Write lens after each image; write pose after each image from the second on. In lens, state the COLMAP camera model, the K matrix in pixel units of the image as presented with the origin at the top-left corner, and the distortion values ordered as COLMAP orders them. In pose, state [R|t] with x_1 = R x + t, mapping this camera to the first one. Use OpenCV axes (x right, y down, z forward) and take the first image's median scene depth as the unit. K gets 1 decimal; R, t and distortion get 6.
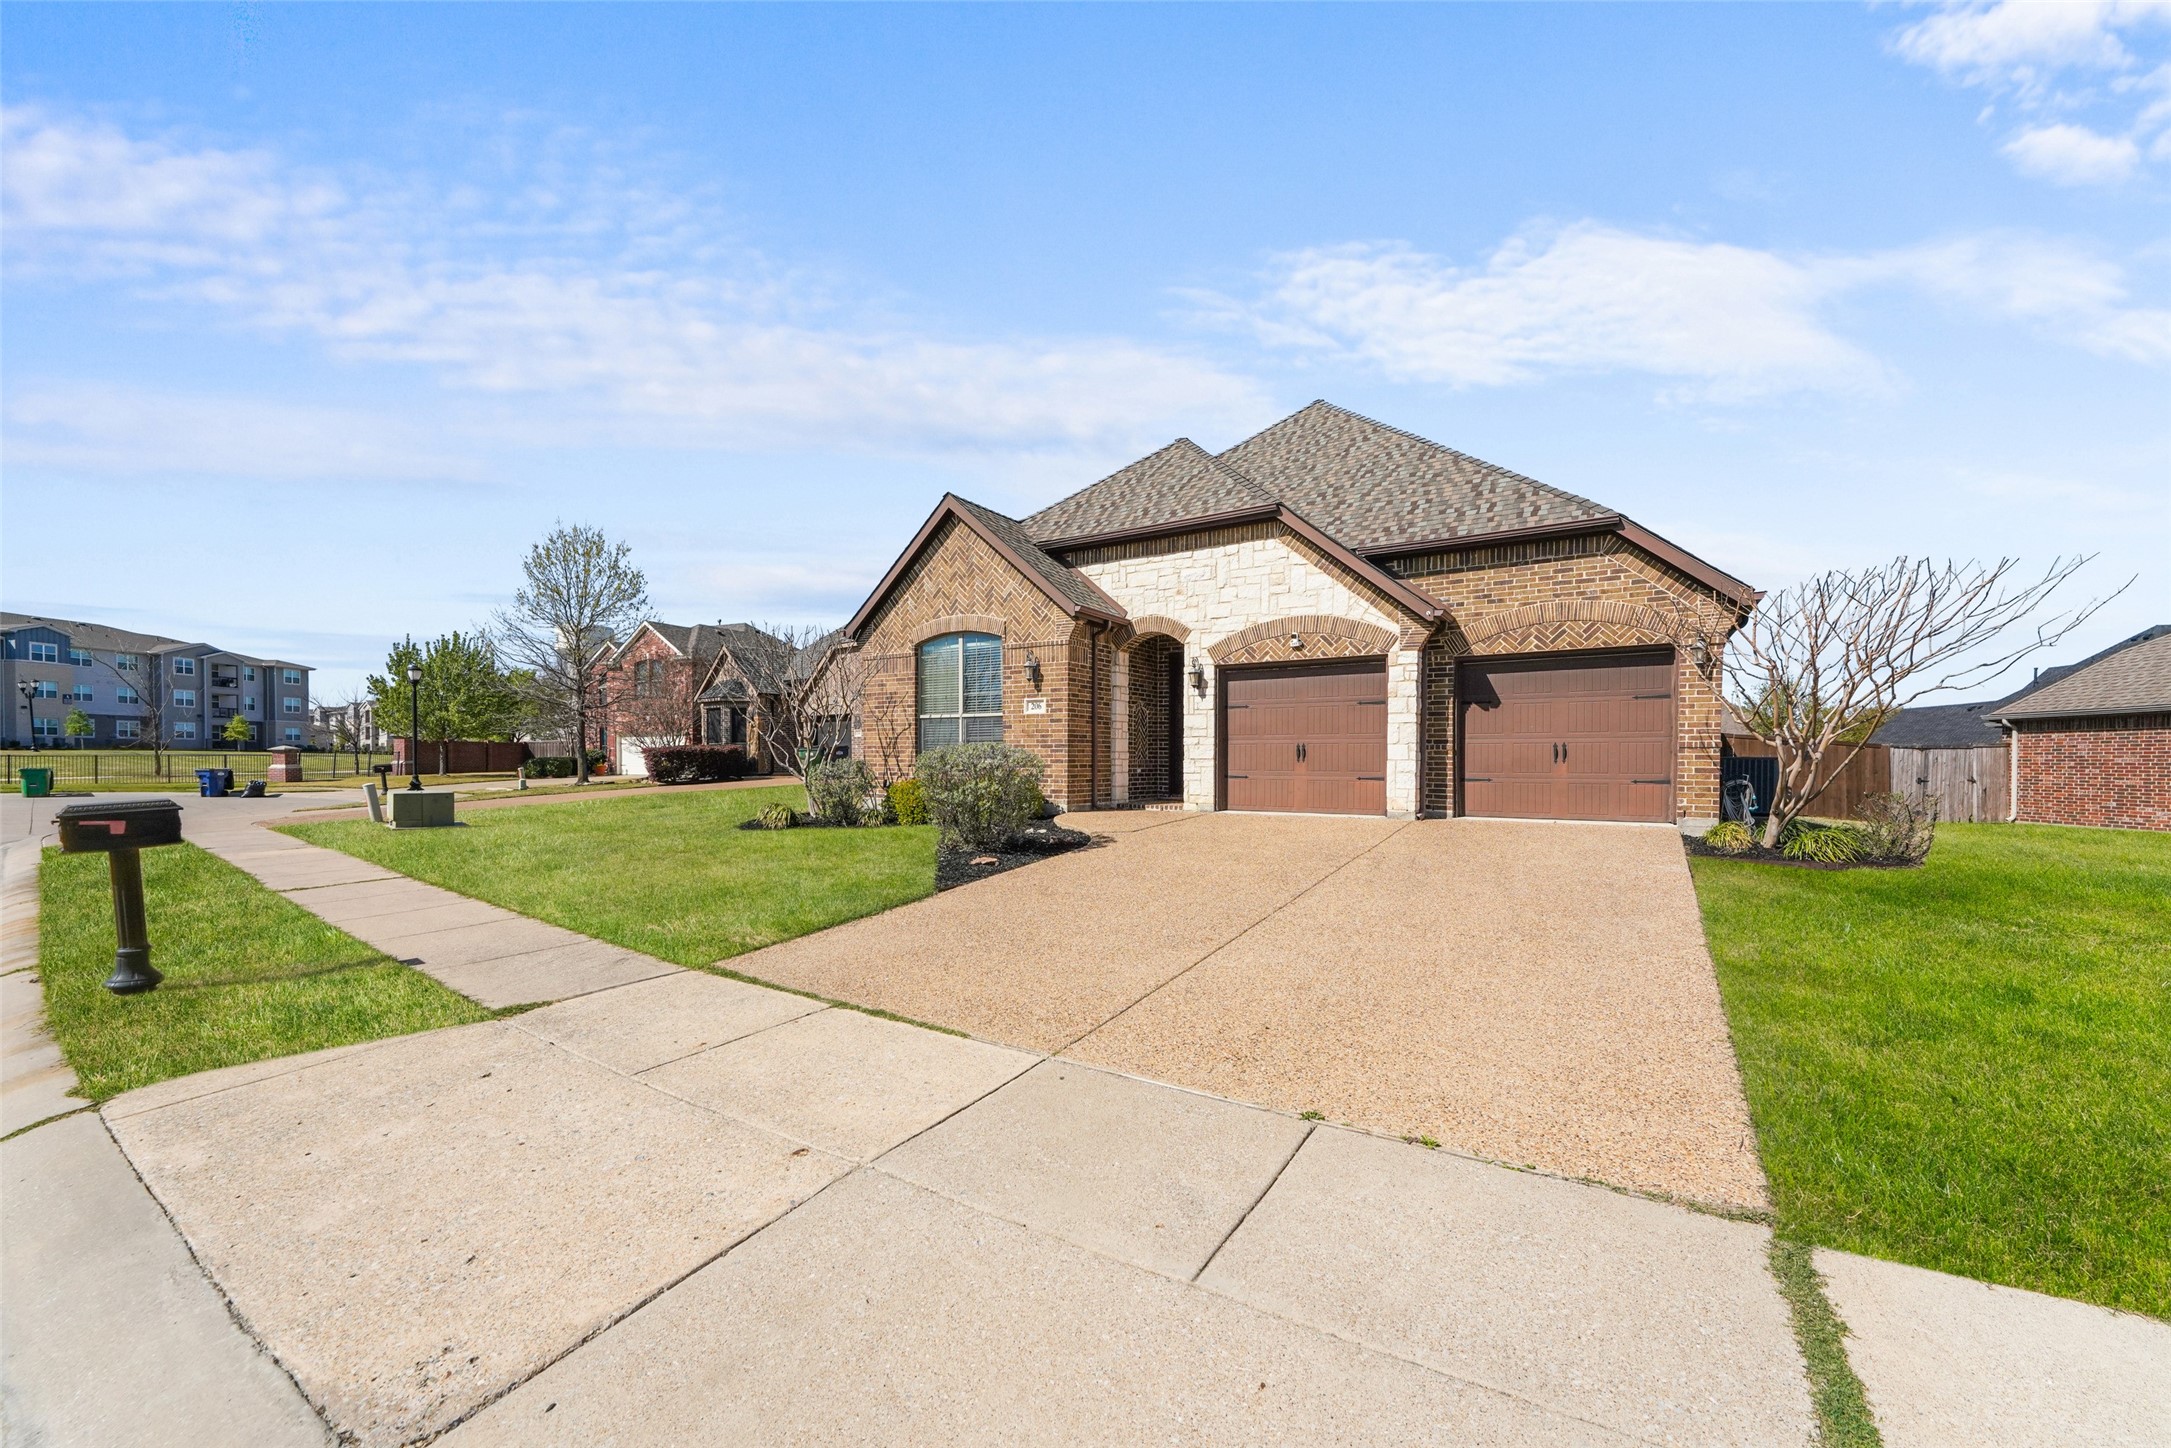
lens RADIAL K [[892.4, 0, 1052.9], [0, 892.4, 766.5], [0, 0, 1]] dist [-0.000635, -0.000139]
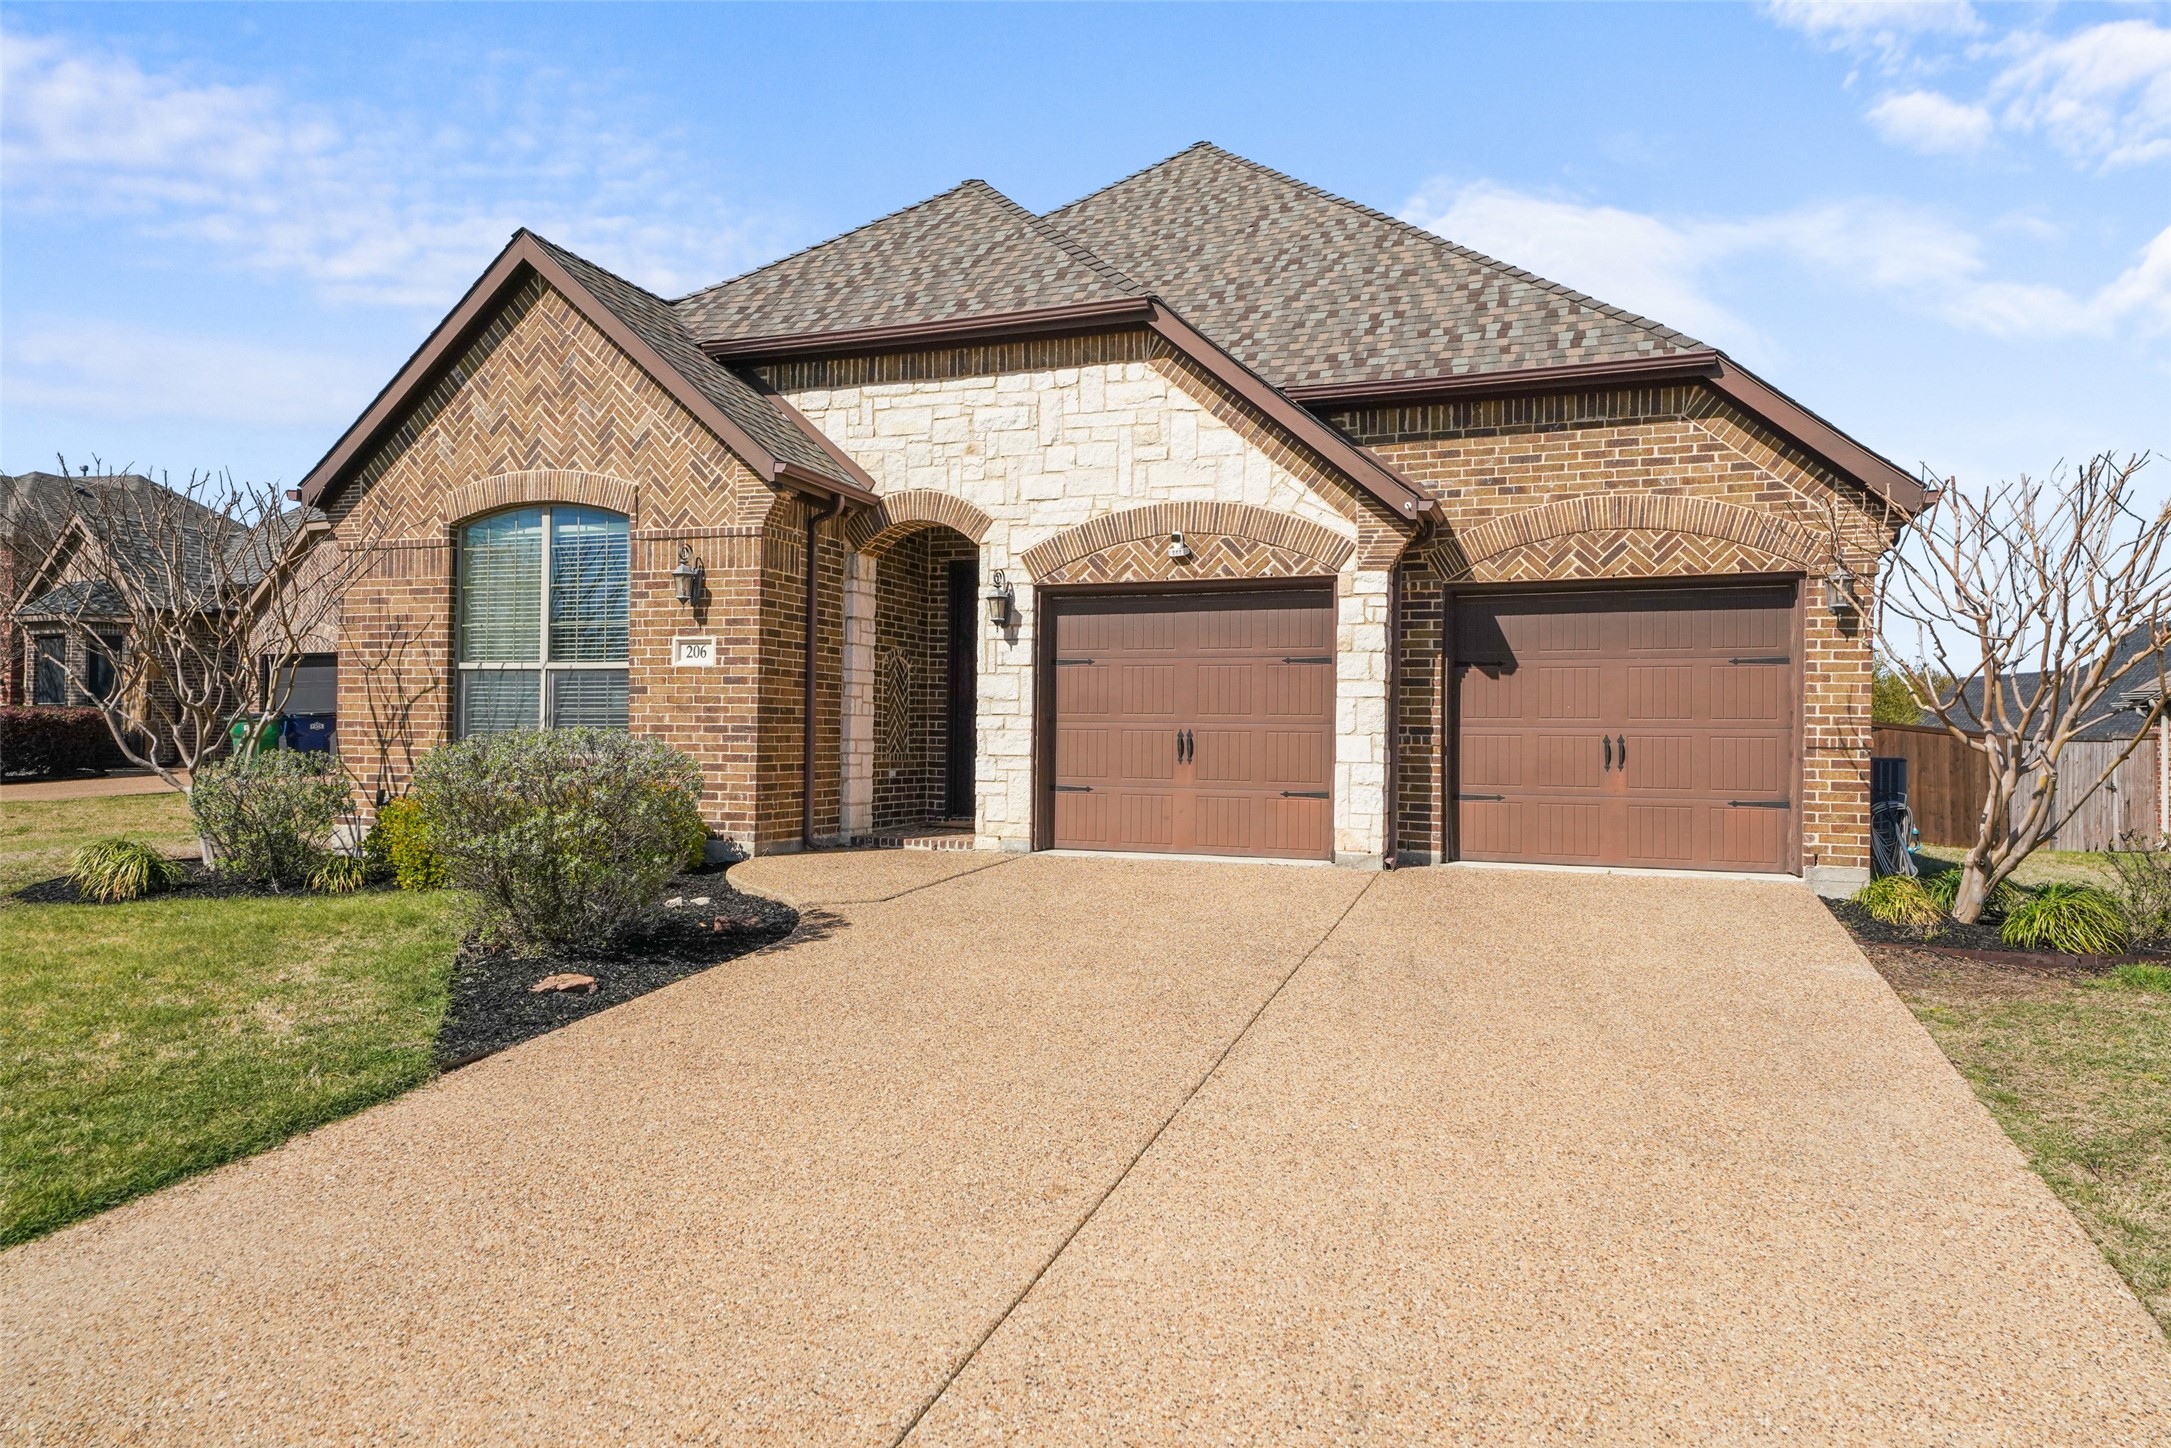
lens RADIAL K [[1445.1, 0, 1075.0], [0, 1445.1, 709.9], [0, 0, 1]] dist [0.053261, -0.001192]
pose [[0.974275, 0.014355, 0.224907, 0.006759], [-0.008477, 0.999597, -0.027078, -0.012989], [-0.225205, 0.024475, 0.974004, 0.131500]]
